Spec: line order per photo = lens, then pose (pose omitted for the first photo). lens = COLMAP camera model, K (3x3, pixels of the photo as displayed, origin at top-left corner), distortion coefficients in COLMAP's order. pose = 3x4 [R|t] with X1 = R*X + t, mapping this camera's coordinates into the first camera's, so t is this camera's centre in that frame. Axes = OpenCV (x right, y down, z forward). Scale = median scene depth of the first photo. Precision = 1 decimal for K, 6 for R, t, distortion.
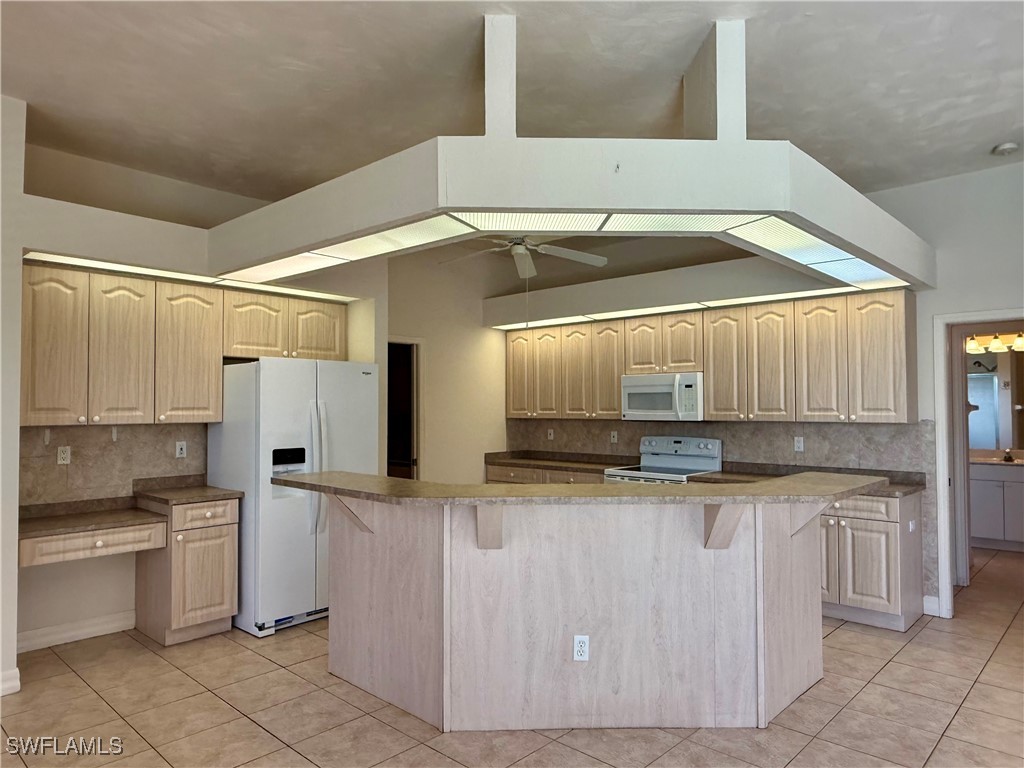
lens RADIAL K [[669.4, 0, 501.6], [0, 669.4, 386.4], [0, 0, 1]] dist [-0.007898, 0.005366]
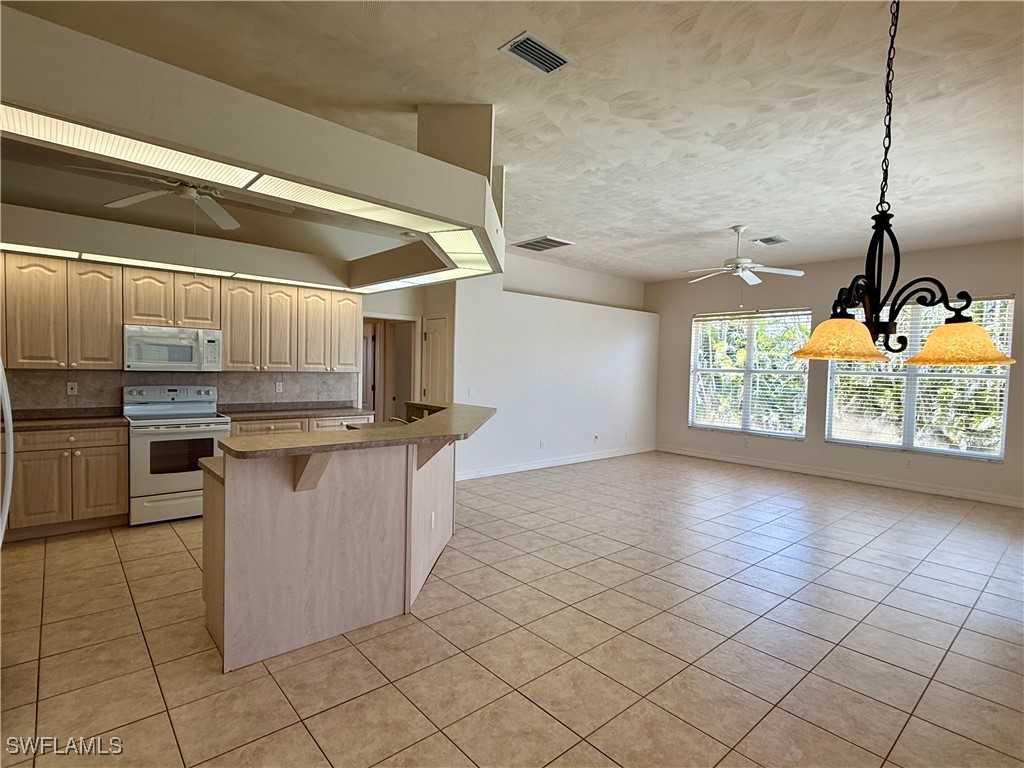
lens RADIAL K [[521.1, 0, 509.5], [0, 521.1, 387.4], [0, 0, 1]] dist [-0.000765, 0.000923]
pose [[0.091053, -0.039271, 0.995071, -0.711124], [-0.056308, 0.997421, 0.044516, 0.011987], [-0.994253, -0.060084, 0.088606, 0.489808]]
